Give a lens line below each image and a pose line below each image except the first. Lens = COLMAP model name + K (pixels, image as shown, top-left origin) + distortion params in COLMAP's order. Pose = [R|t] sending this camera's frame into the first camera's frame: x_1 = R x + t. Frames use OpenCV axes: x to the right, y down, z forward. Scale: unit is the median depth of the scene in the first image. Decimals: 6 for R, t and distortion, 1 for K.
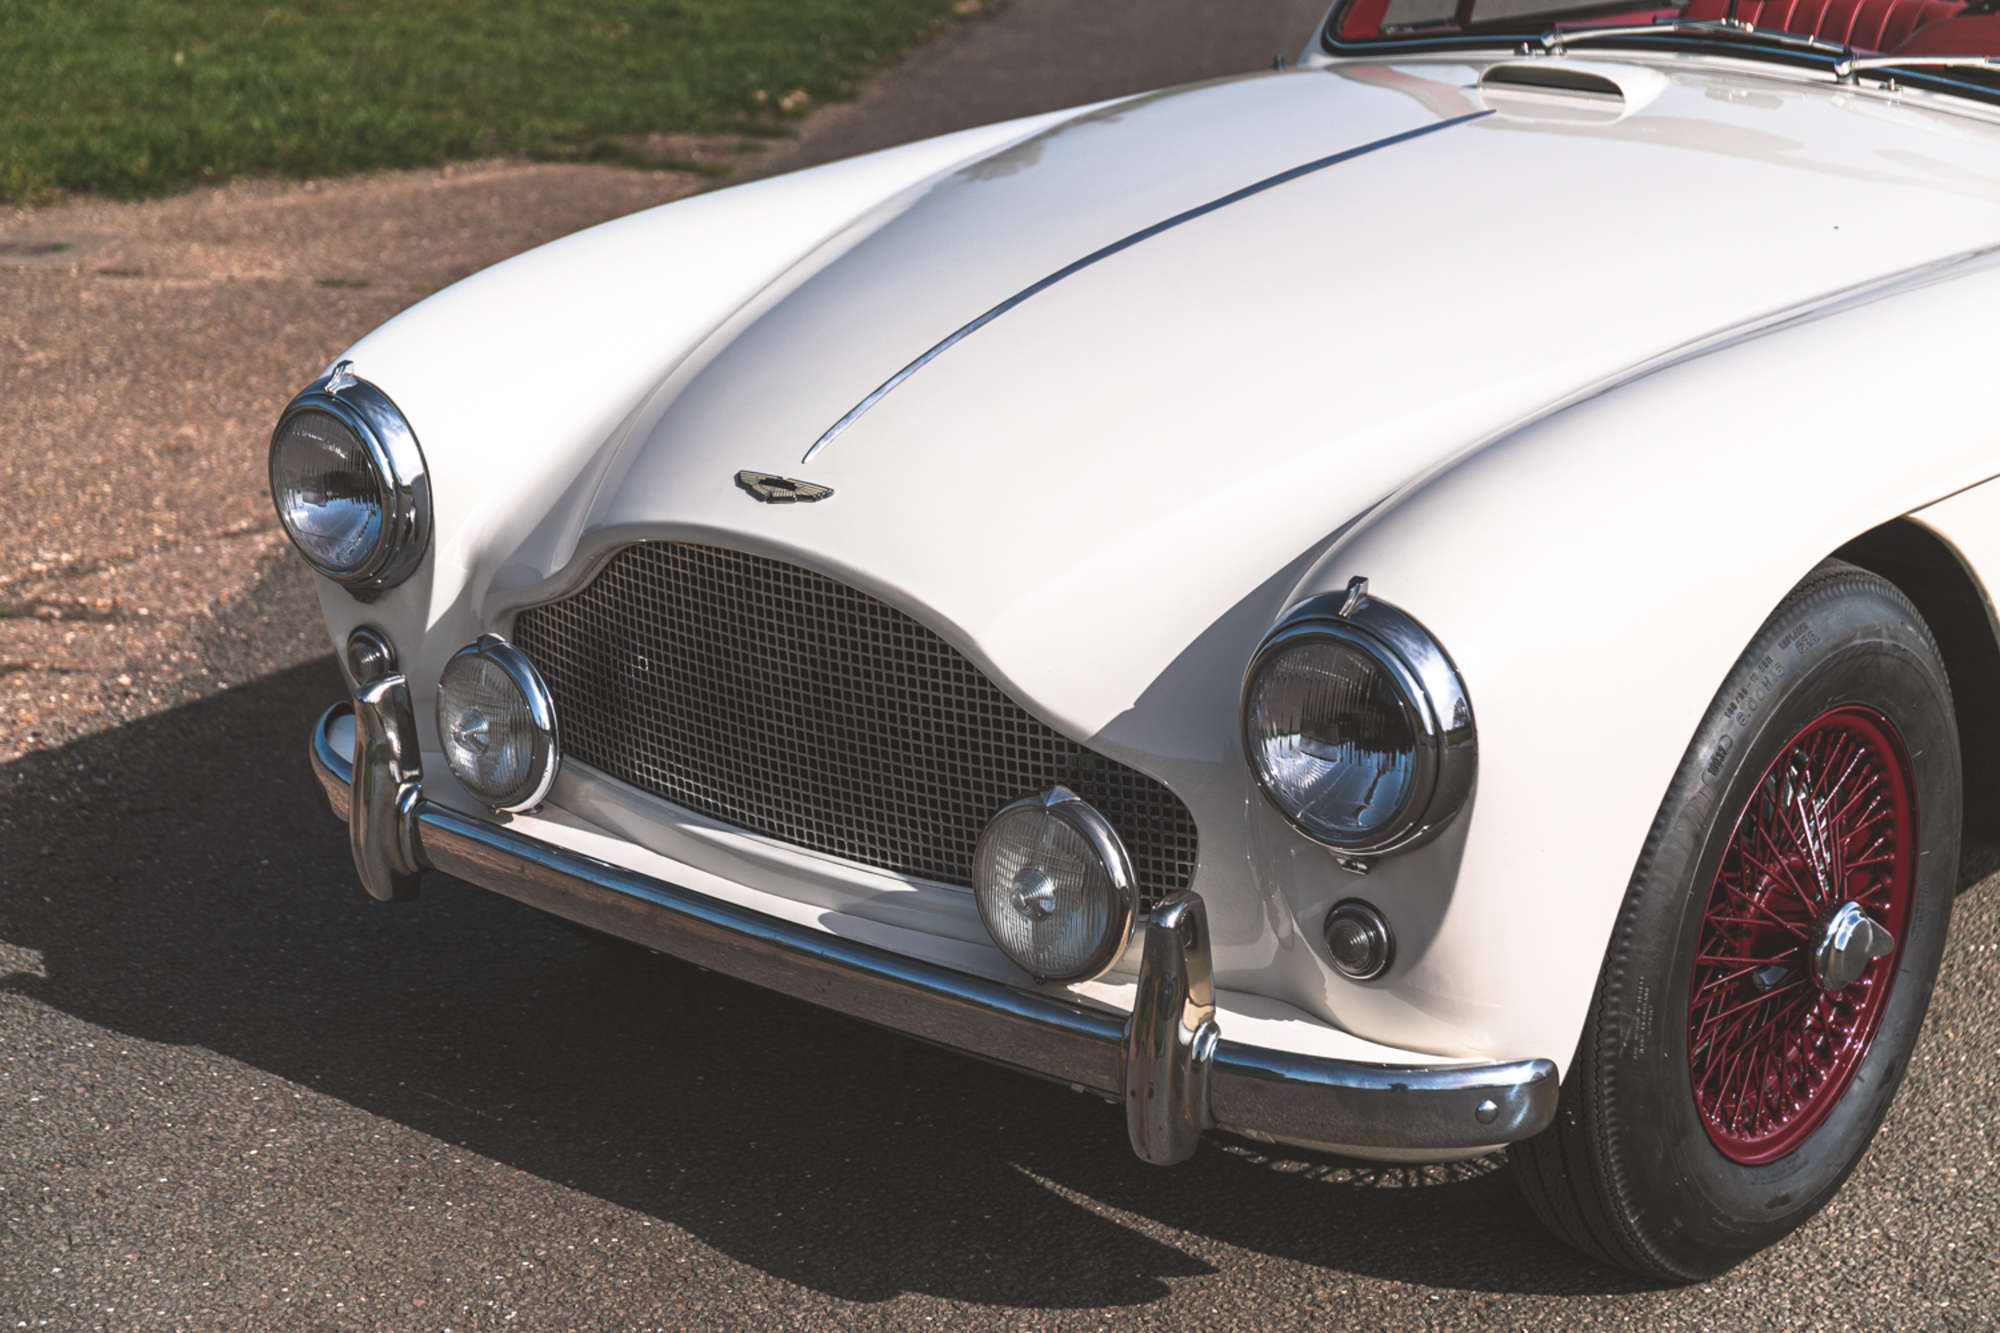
lens RADIAL K [[3987.9, 0, 1003.3], [0, 3987.9, 664.2], [0, 0, 1]] dist [-0.044150, 0.000000]
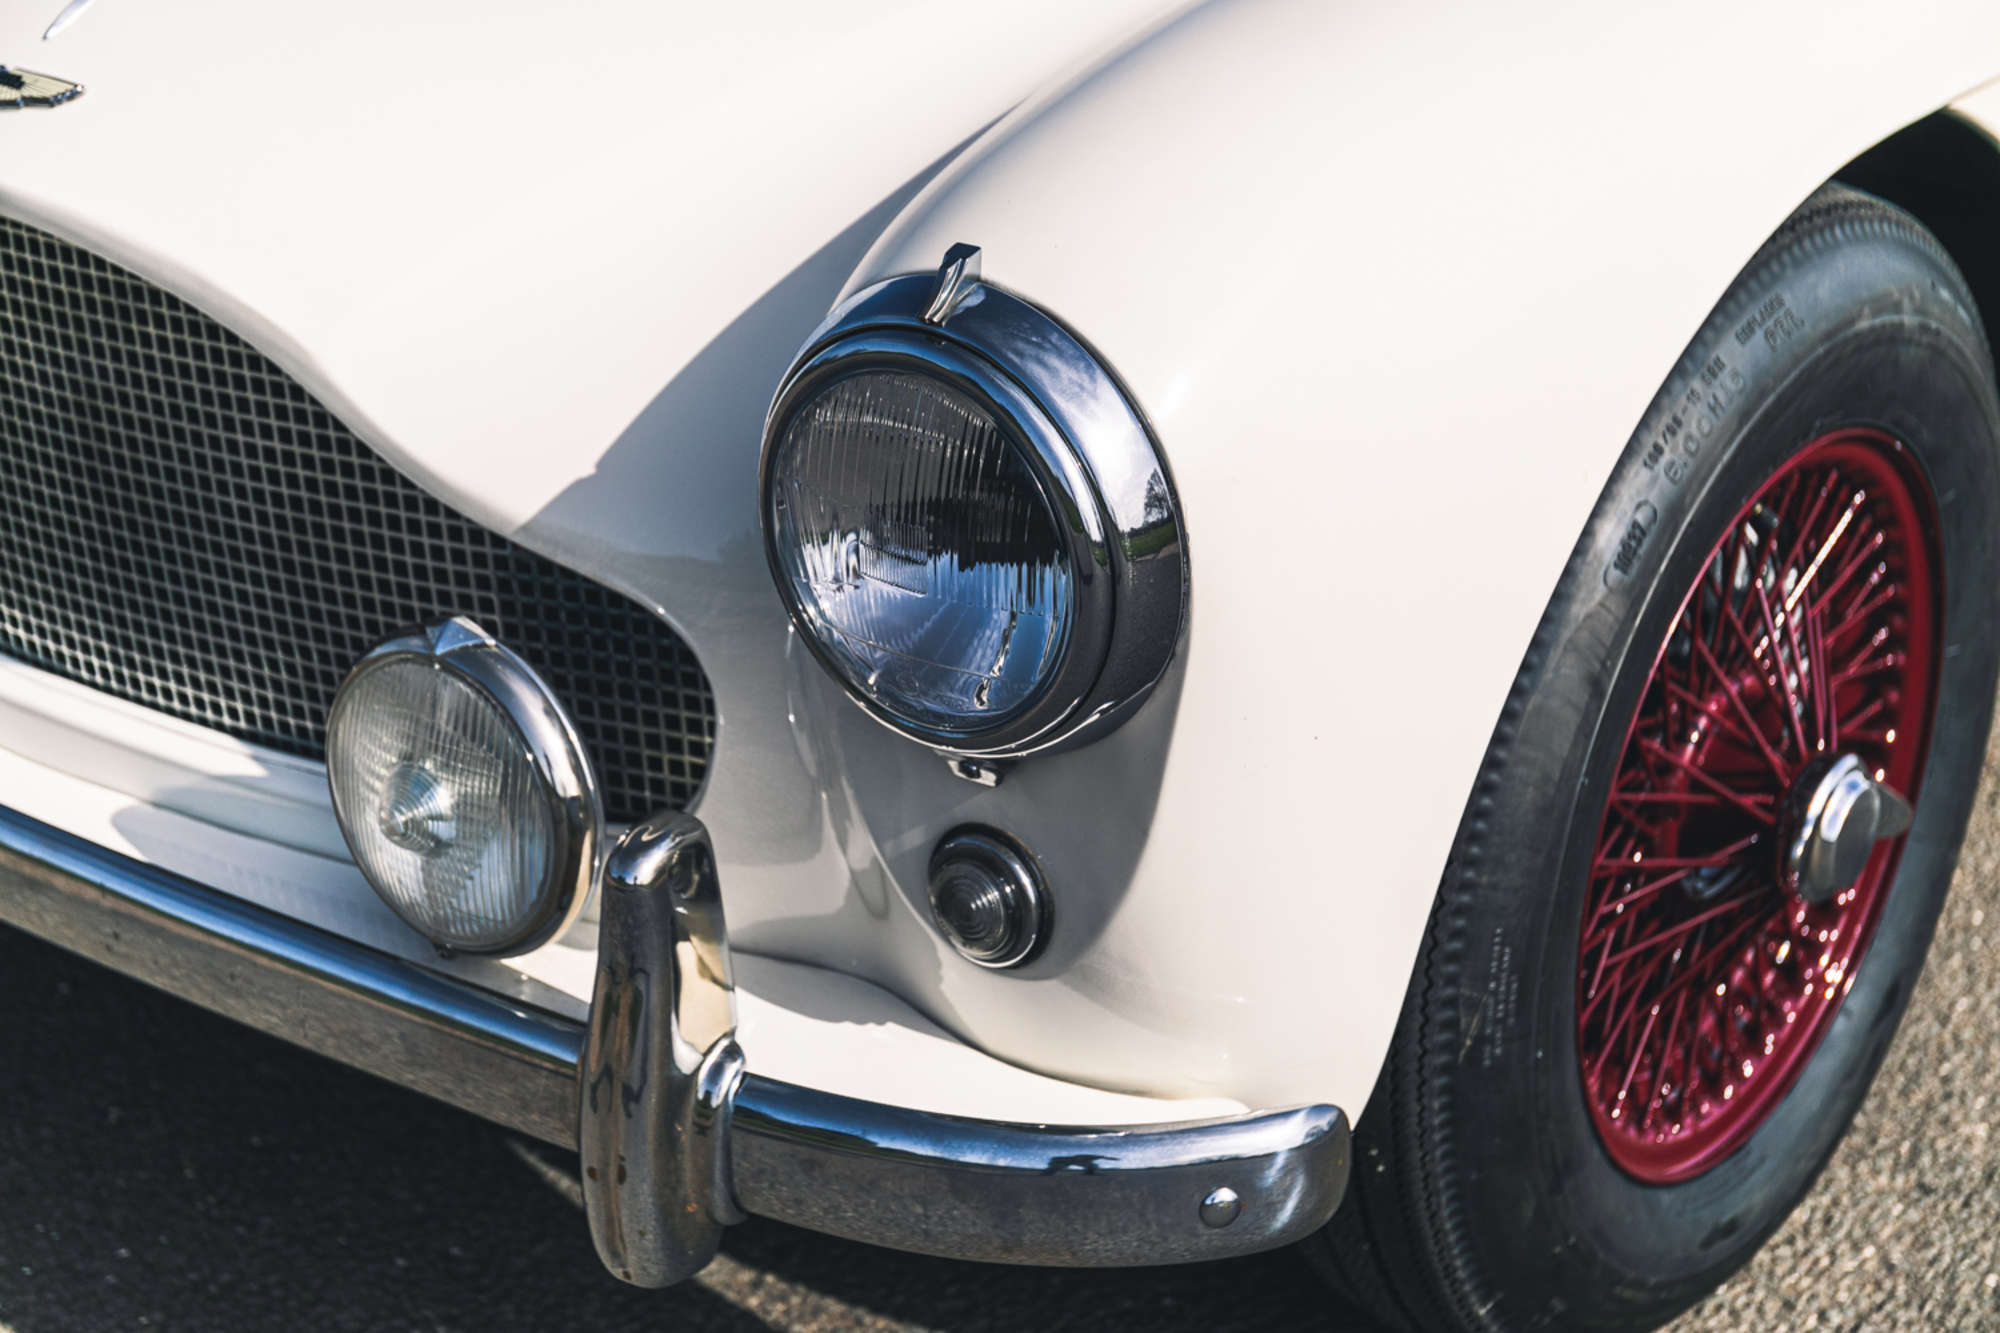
lens RADIAL K [[3987.9, 0, 994.1], [0, 3987.9, 669.1], [0, 0, 1]] dist [-0.044150, 0.000000]
pose [[0.999284, -0.018260, 0.033152, 0.067205], [0.014510, 0.993822, 0.110033, -0.021585], [-0.034956, -0.109474, 0.993375, 0.422345]]
